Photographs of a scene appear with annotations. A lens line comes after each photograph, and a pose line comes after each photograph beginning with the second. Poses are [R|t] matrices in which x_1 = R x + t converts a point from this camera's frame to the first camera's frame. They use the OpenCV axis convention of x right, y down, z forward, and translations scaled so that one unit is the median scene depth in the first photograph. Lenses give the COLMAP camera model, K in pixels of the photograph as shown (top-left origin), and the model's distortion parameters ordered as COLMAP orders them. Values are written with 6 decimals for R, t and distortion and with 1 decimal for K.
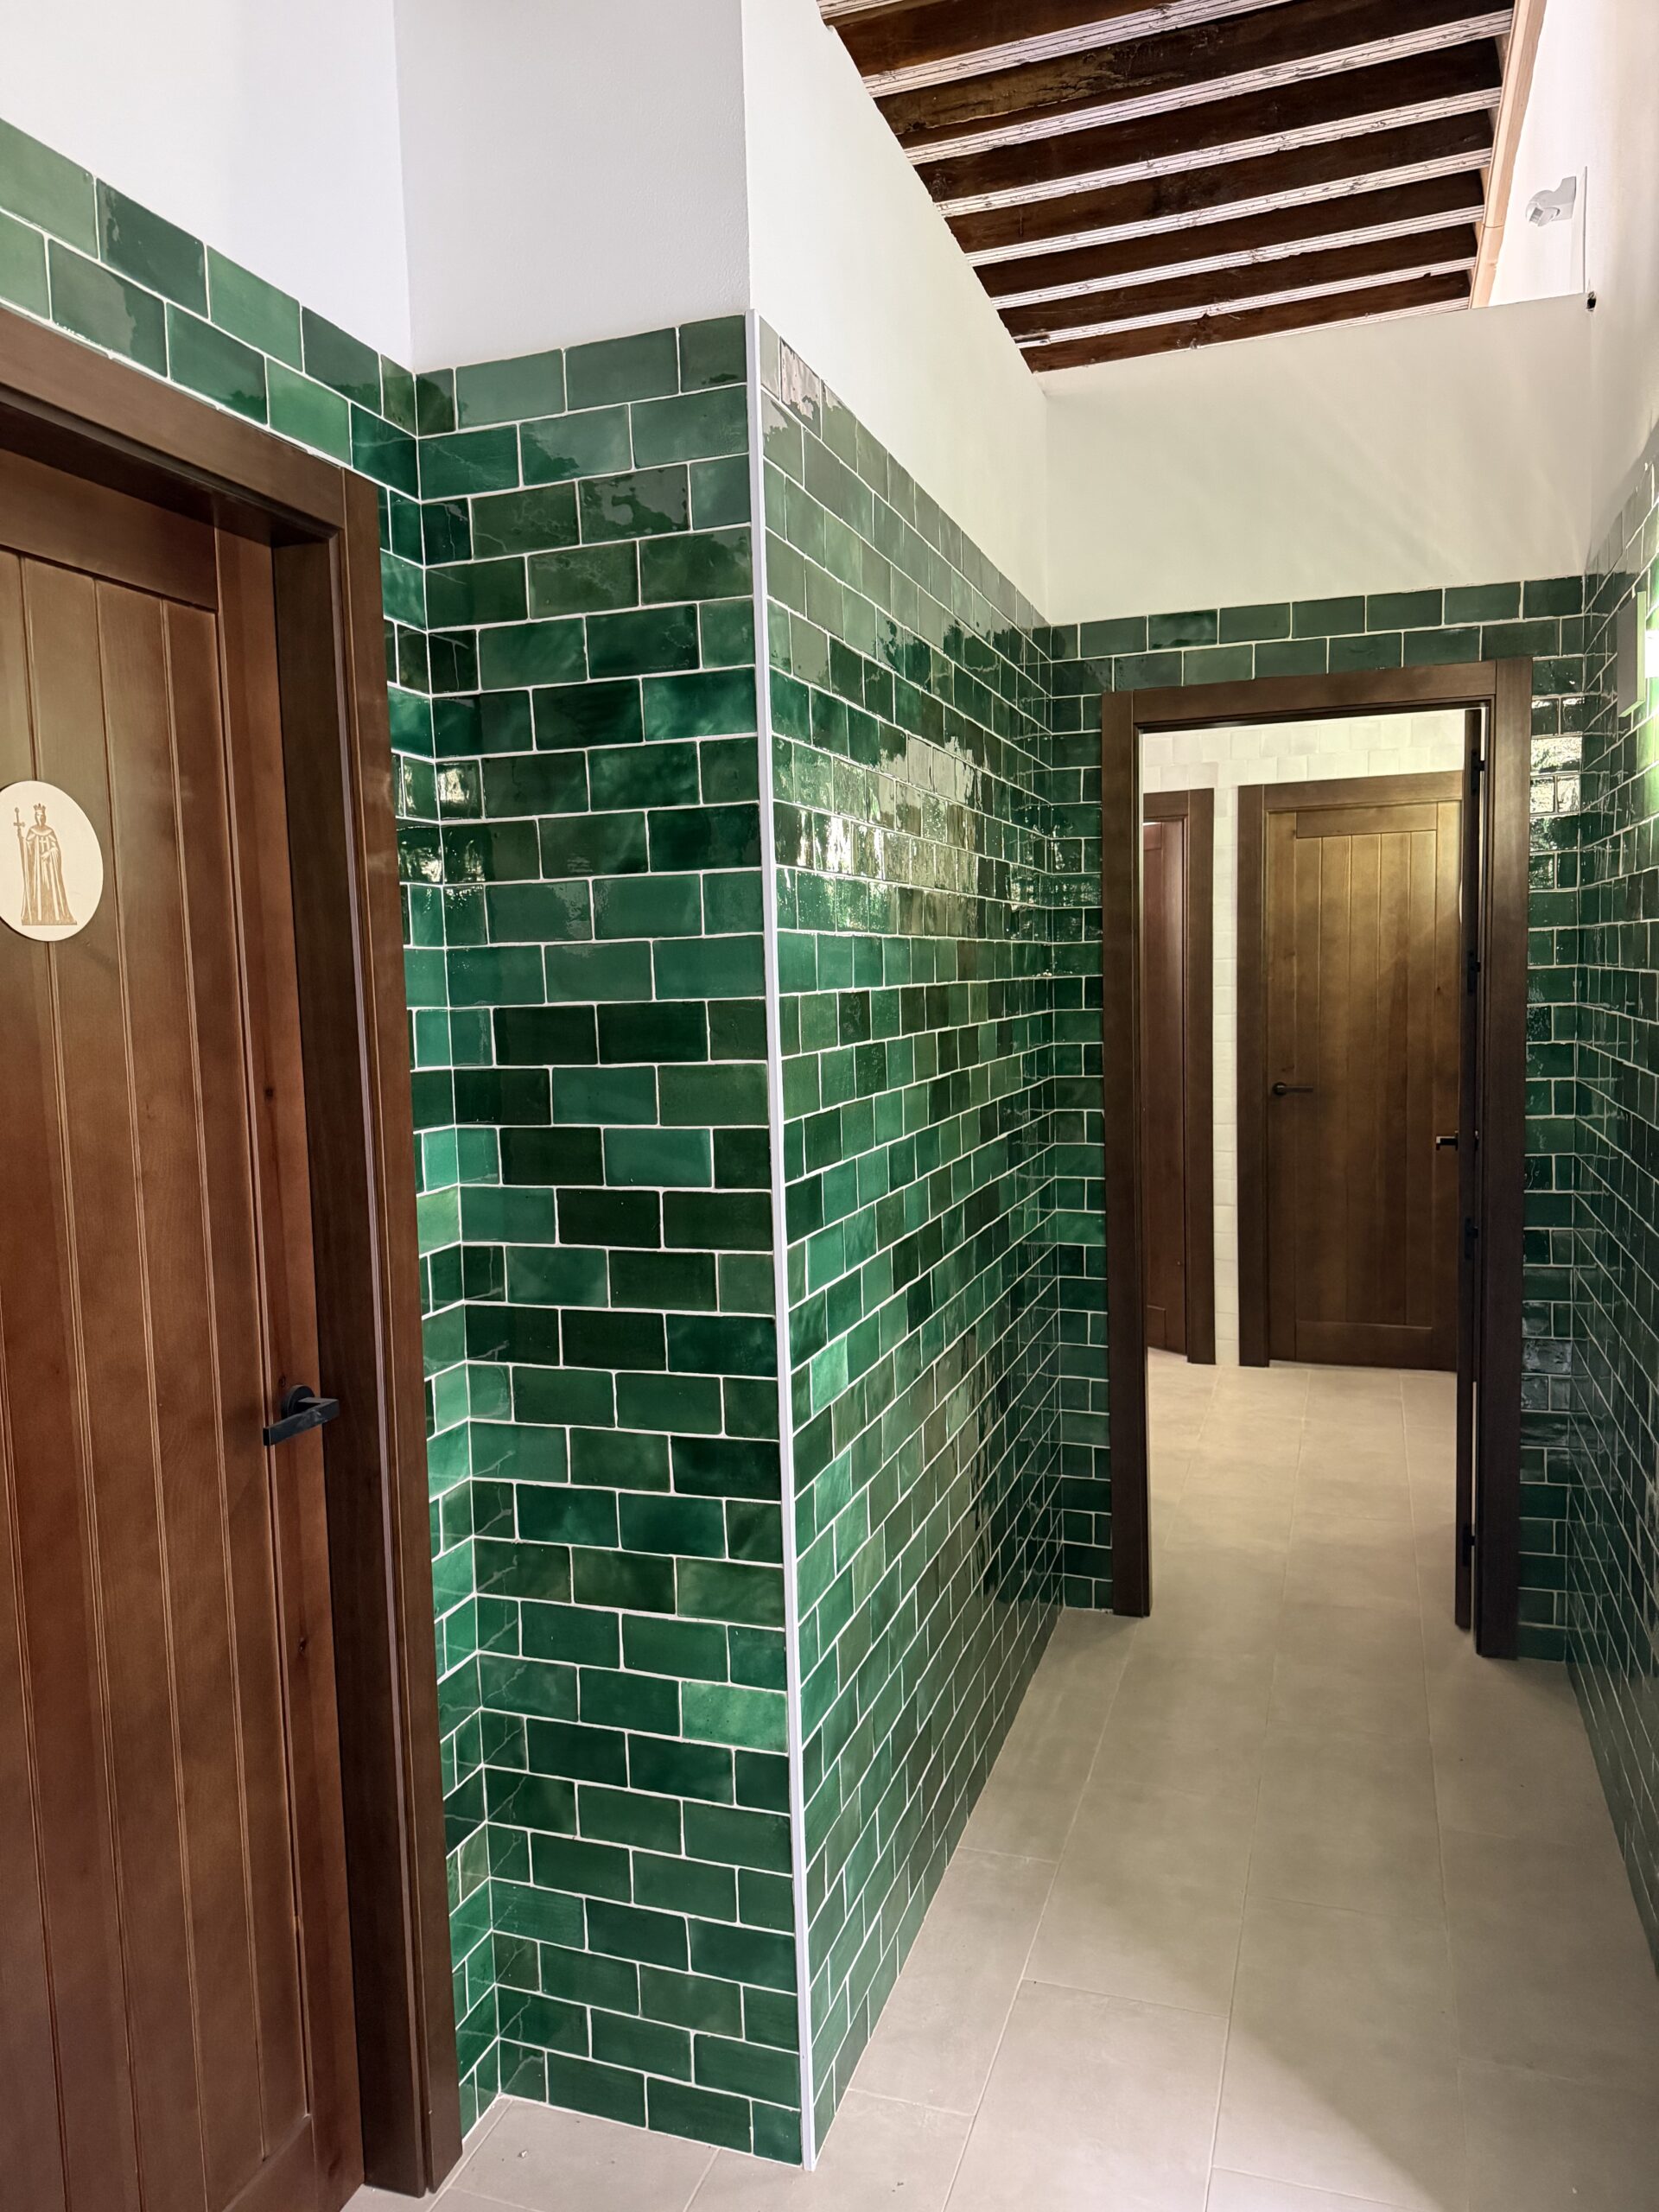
lens RADIAL K [[1524.4, 0, 823.6], [0, 1524.4, 1102.8], [0, 0, 1]] dist [0.154375, -0.242730]
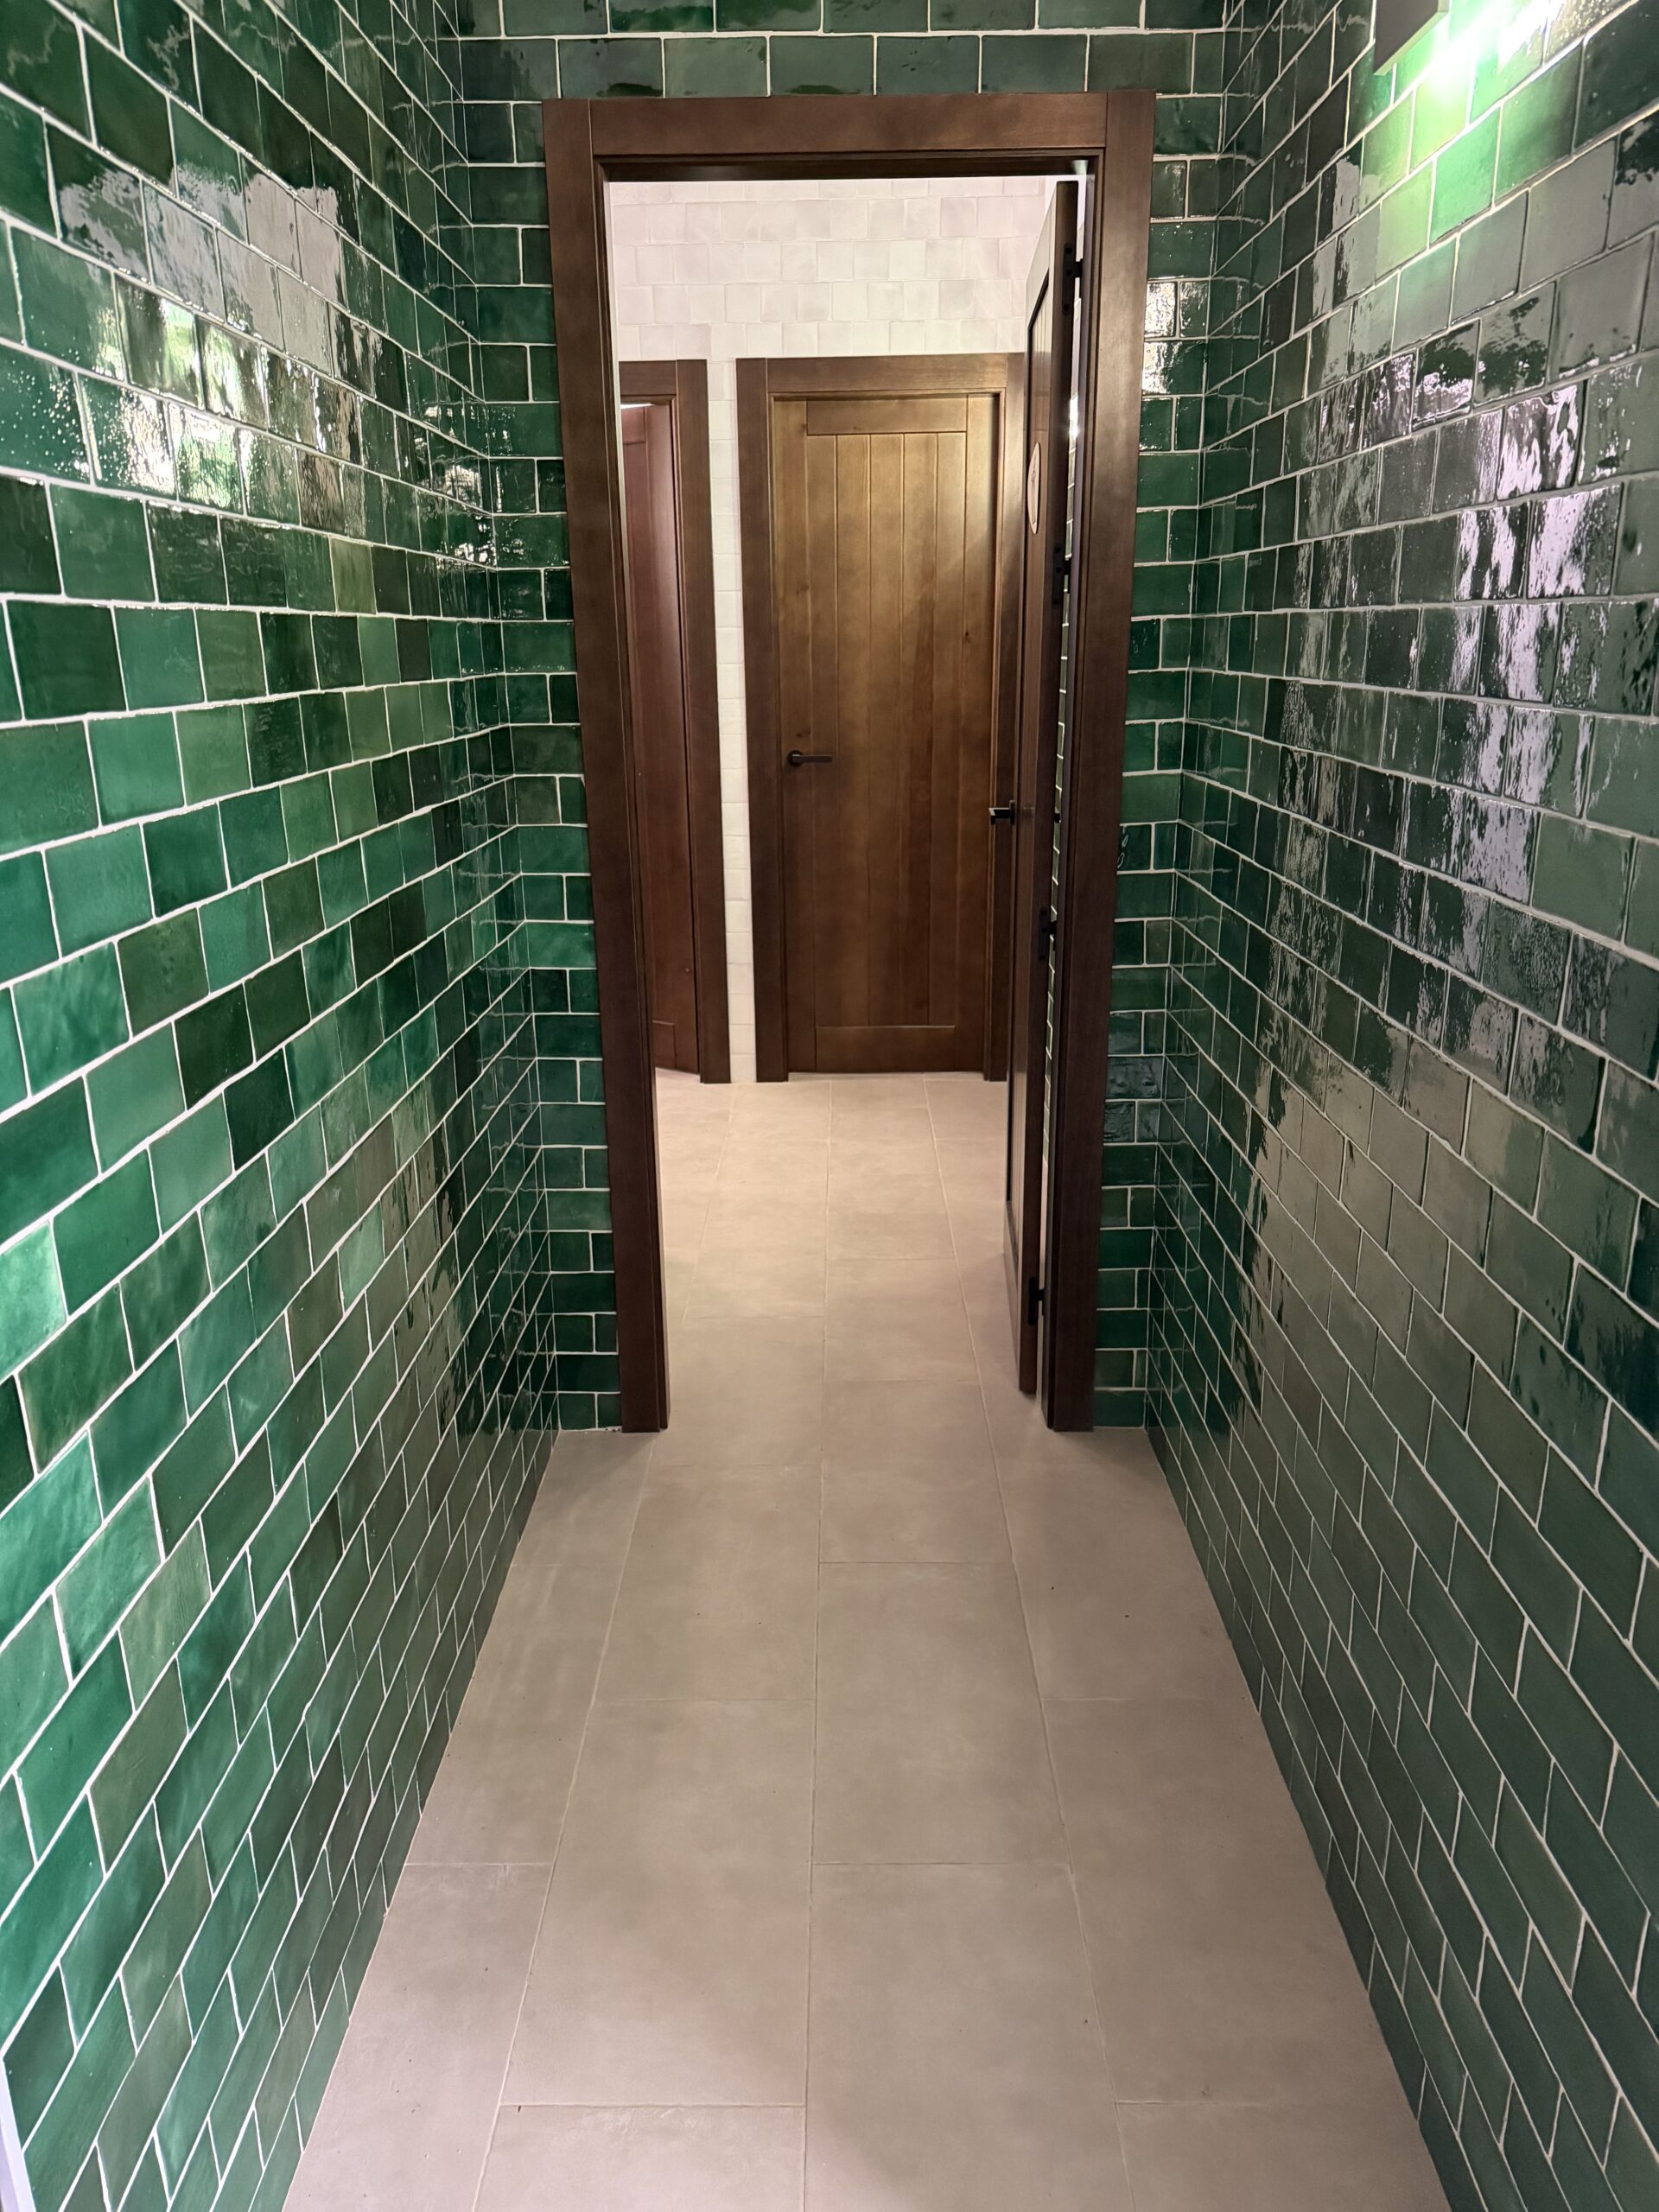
lens RADIAL K [[1524.4, 0, 823.6], [0, 1524.4, 1102.8], [0, 0, 1]] dist [0.154375, -0.242730]
pose [[0.948177, -0.078519, 0.307889, 0.057684], [0.016055, 0.979588, 0.200375, 0.012189], [-0.317337, -0.185048, 0.930083, 0.278483]]
